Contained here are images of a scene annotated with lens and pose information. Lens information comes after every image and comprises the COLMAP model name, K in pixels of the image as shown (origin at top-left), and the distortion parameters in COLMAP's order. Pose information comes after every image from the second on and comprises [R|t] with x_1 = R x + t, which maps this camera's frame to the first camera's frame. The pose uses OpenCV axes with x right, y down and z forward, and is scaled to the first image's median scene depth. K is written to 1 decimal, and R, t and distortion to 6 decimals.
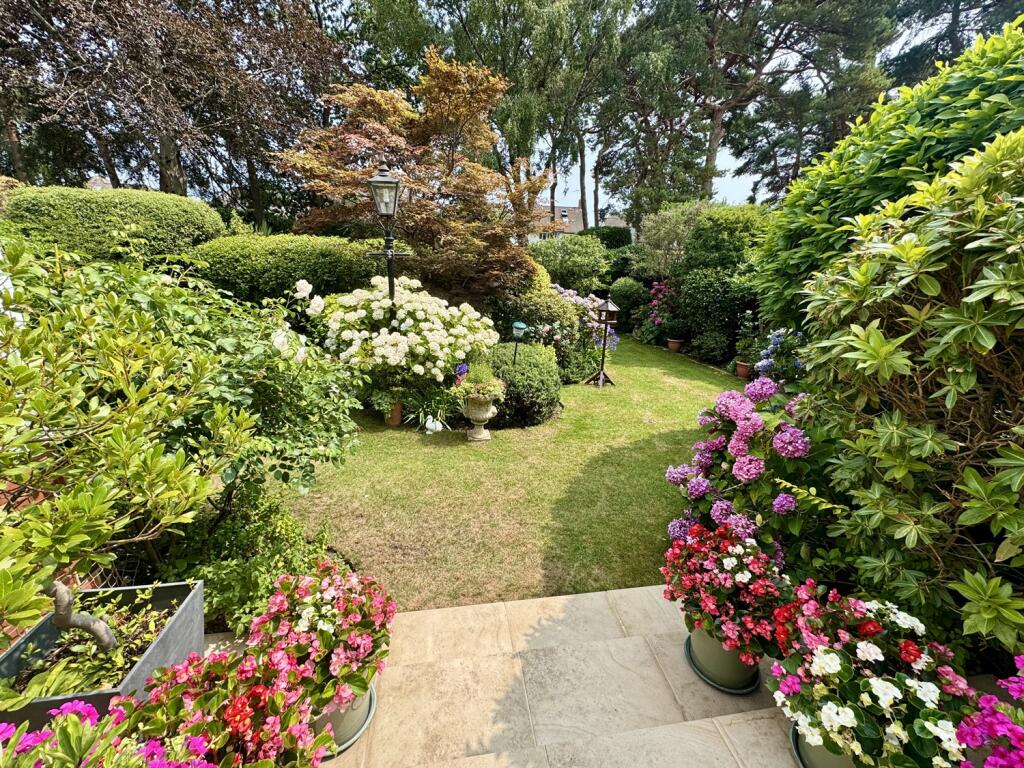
lens RADIAL K [[408.2, 0, 512.0], [0, 408.2, 384.0], [0, 0, 1]] dist [-0.001870, 0.000244]
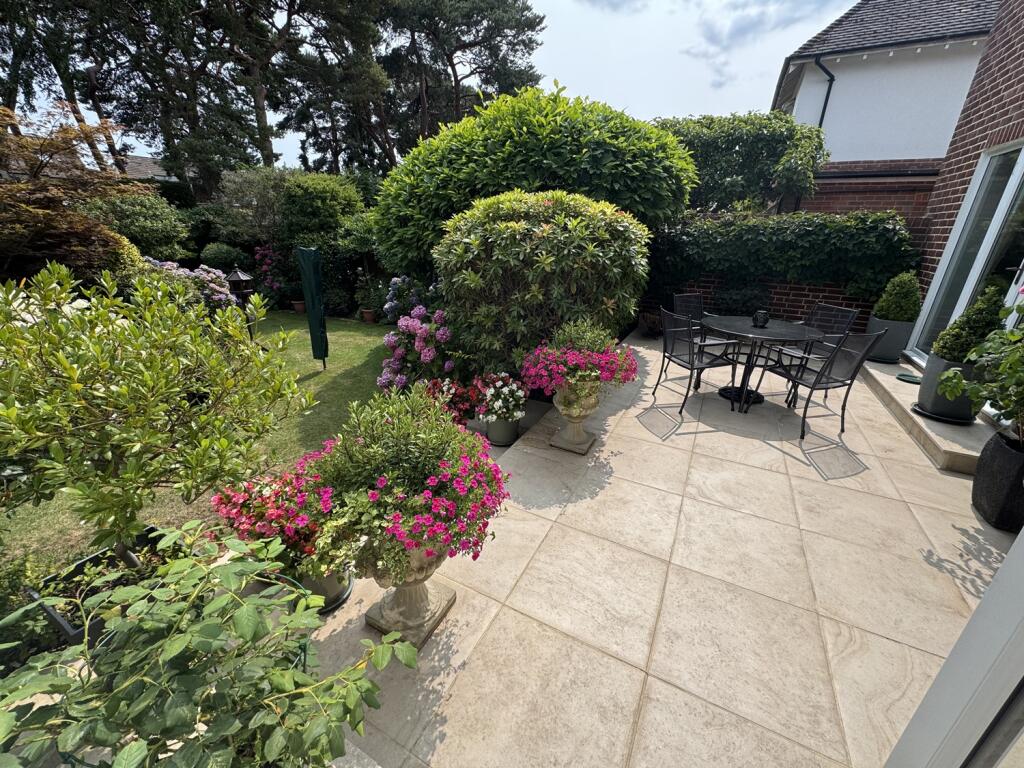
lens RADIAL K [[408.2, 0, 512.0], [0, 408.2, 384.0], [0, 0, 1]] dist [-0.001870, 0.000244]
pose [[0.593950, -0.300705, 0.746190, -0.164975], [0.228955, 0.952345, 0.201540, 0.012844], [-0.771234, 0.051139, 0.634494, -0.121878]]
